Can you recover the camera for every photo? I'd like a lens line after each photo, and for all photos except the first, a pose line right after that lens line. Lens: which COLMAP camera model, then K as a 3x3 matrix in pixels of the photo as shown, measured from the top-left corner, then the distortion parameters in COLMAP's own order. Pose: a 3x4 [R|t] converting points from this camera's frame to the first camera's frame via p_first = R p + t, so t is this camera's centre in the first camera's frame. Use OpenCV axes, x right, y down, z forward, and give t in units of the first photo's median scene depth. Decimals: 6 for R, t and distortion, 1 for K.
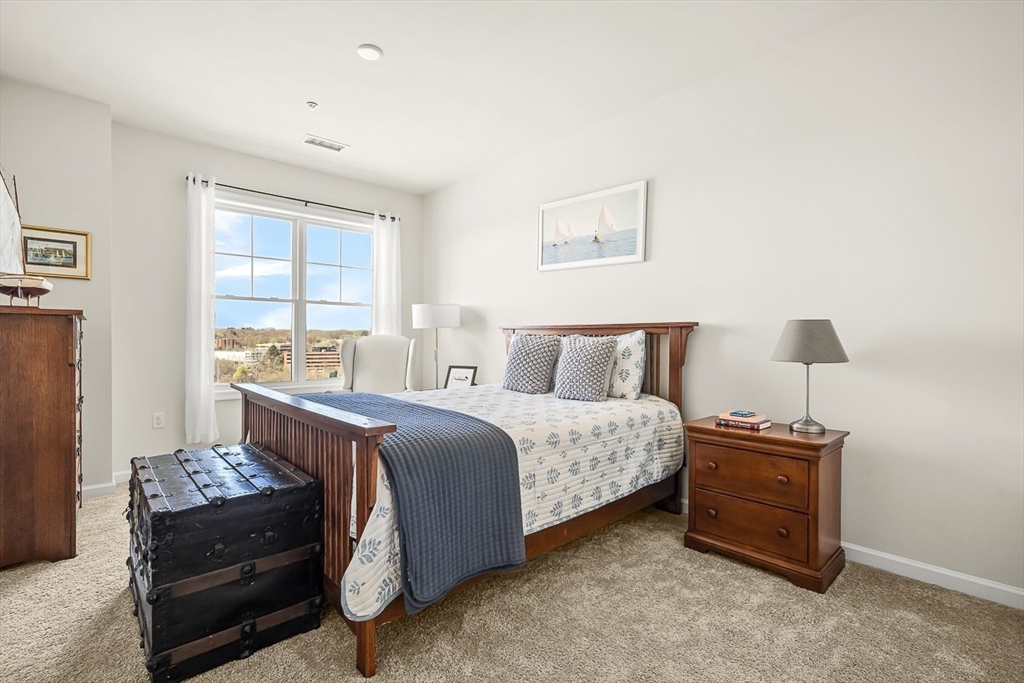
lens RADIAL K [[467.8, 0, 509.2], [0, 467.8, 344.9], [0, 0, 1]] dist [0.001158, -0.000191]
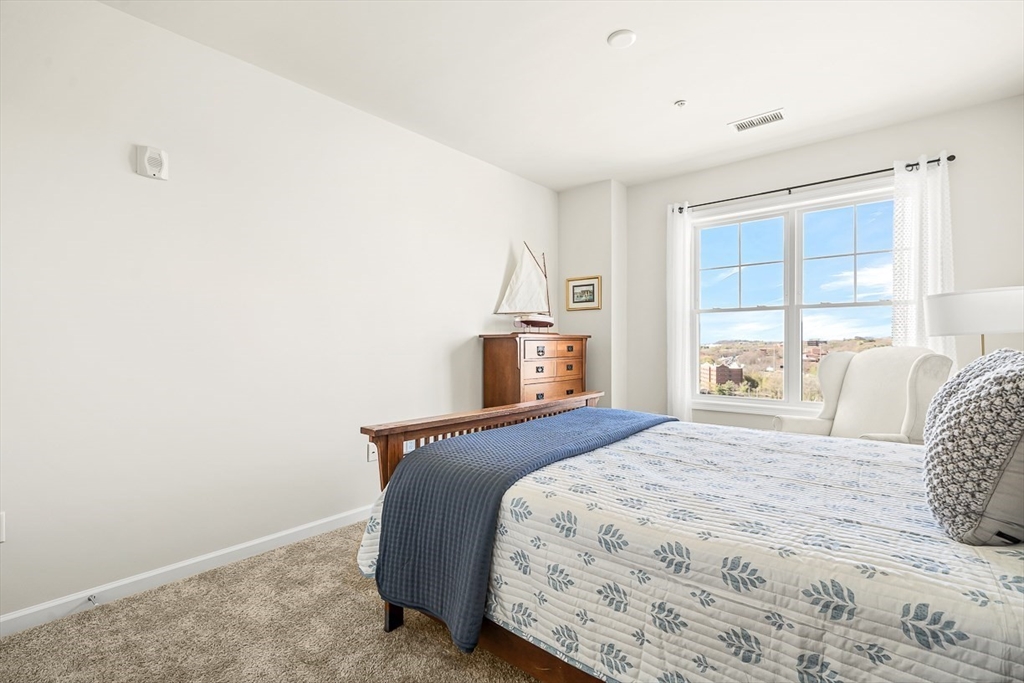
lens RADIAL K [[467.8, 0, 509.2], [0, 467.8, 344.9], [0, 0, 1]] dist [0.001158, -0.000191]
pose [[0.131646, -0.002250, -0.991294, 0.480634], [-0.011158, 0.999931, -0.003751, -0.023635], [0.991234, 0.011555, 0.131611, 0.566643]]
